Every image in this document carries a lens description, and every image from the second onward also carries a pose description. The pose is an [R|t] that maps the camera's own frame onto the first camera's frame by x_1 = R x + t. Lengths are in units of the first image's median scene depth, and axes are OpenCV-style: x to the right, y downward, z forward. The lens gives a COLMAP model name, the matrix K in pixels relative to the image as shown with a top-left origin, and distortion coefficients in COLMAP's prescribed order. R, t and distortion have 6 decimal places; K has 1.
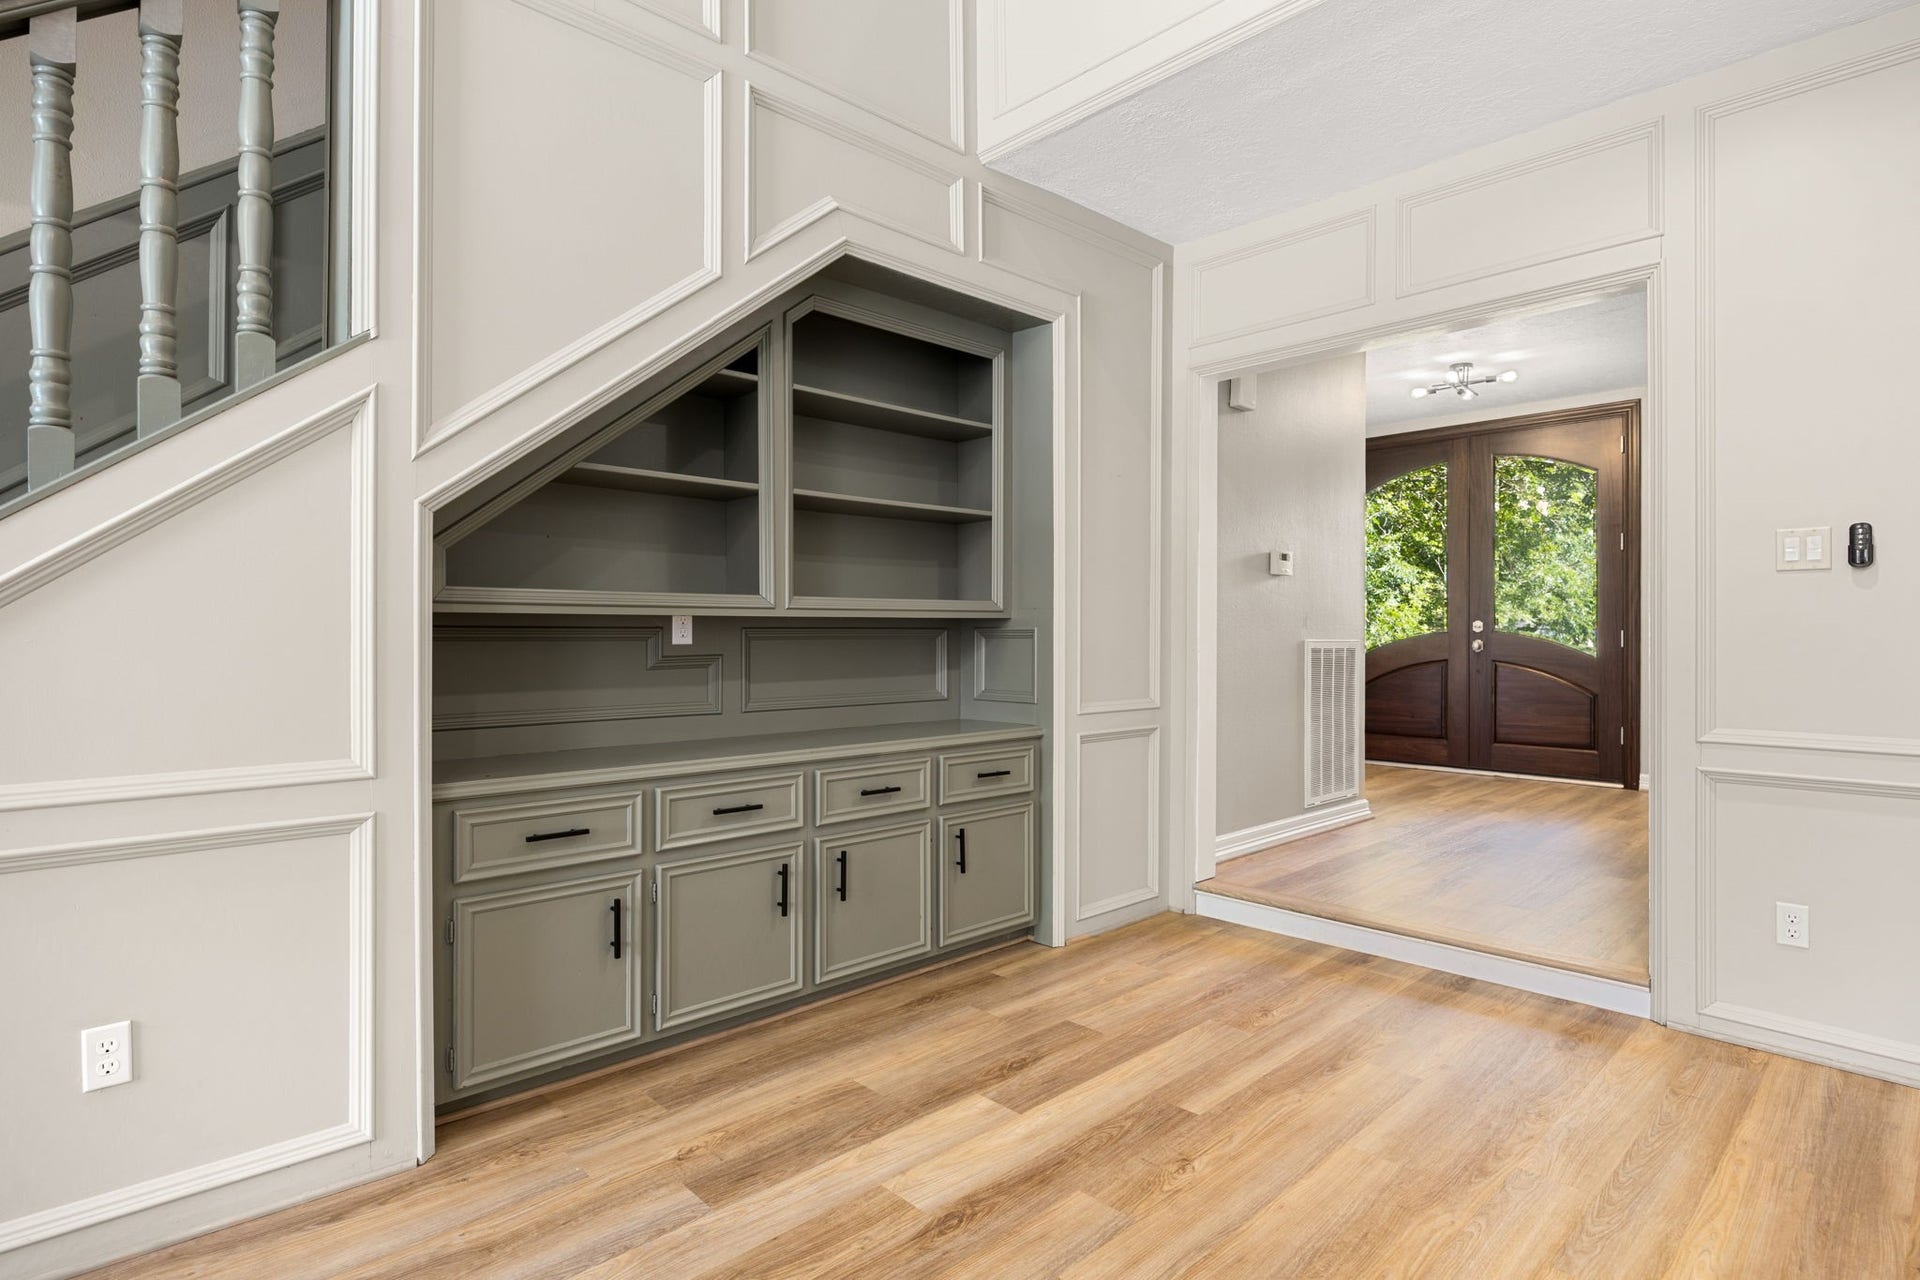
lens RADIAL K [[986.9, 0, 964.7], [0, 986.9, 626.4], [0, 0, 1]] dist [0.000854, 0.002443]
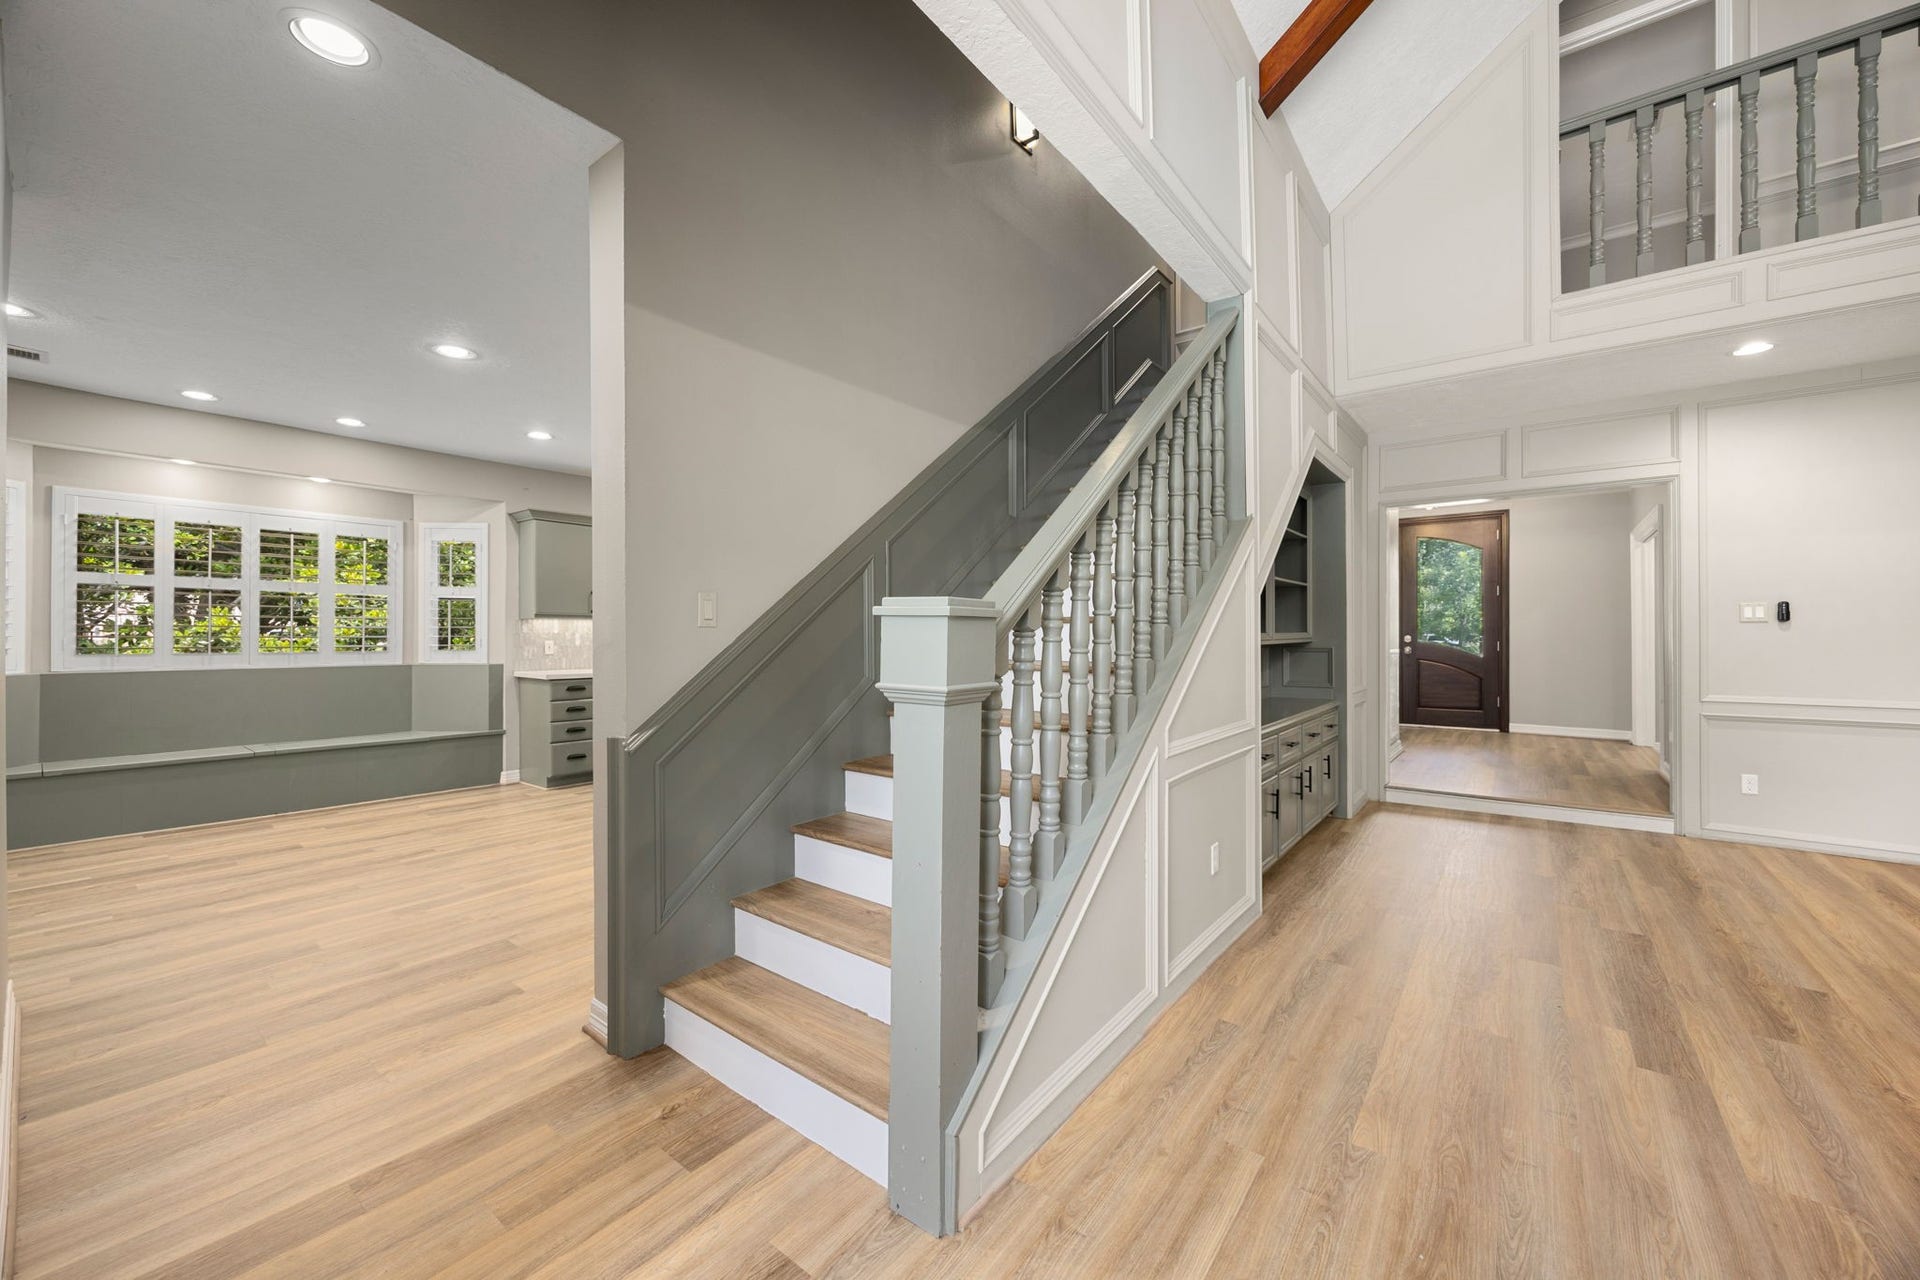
lens RADIAL K [[740.1, 0, 955.3], [0, 740.1, 633.6], [0, 0, 1]] dist [-0.003286, -0.000106]
pose [[0.988365, -0.001244, 0.152098, -1.249939], [0.000439, 0.999986, 0.005330, -0.044599], [-0.152102, -0.005201, 0.988351, -0.372732]]
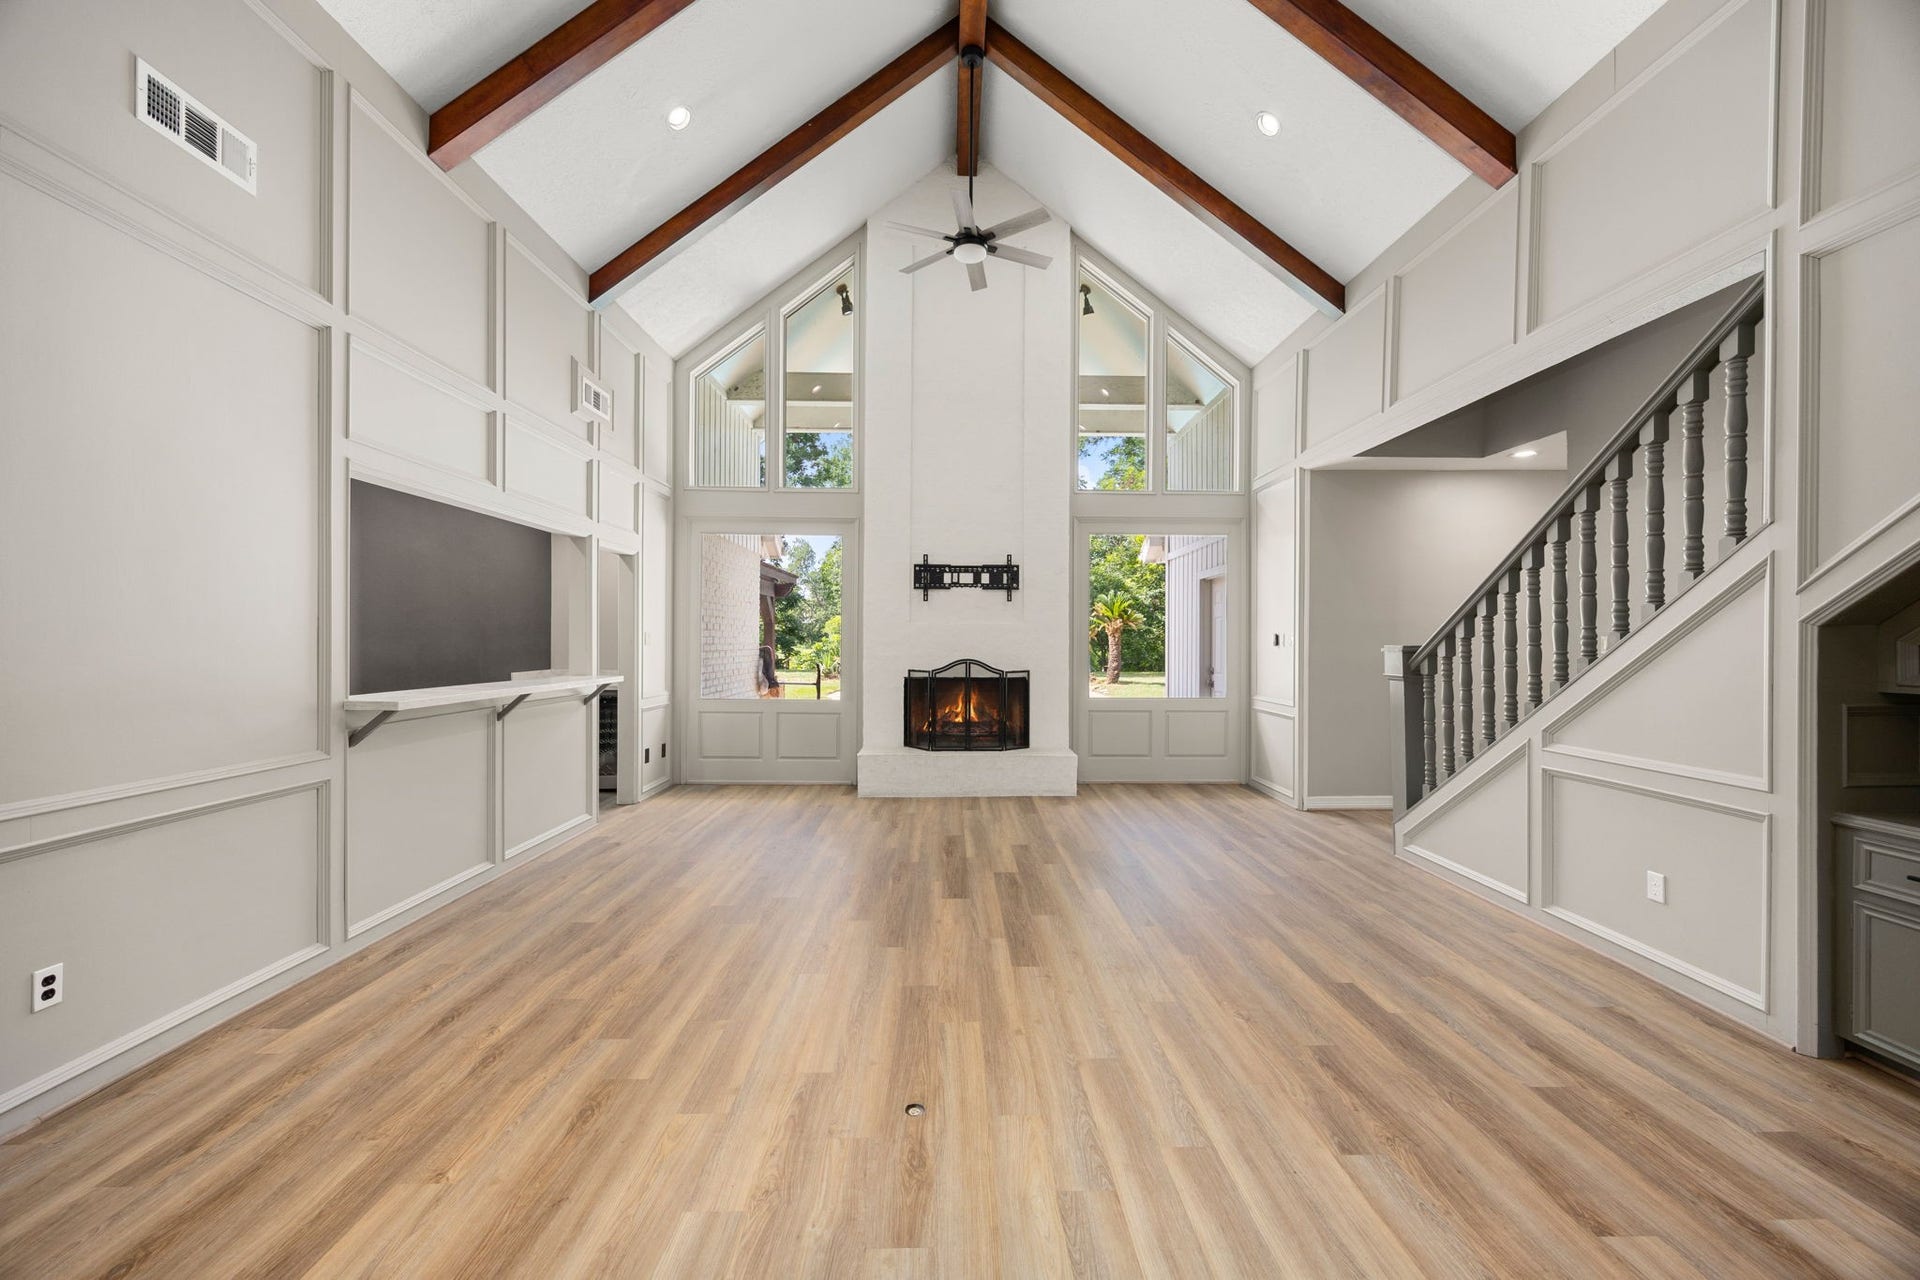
lens RADIAL K [[740.1, 0, 953.0], [0, 740.1, 639.7], [0, 0, 1]] dist [-0.003286, -0.000106]
pose [[-0.680490, -0.003333, -0.732750, 1.047660], [0.000264, 0.999988, -0.004793, -0.081659], [0.732758, -0.003455, -0.680481, 0.726689]]
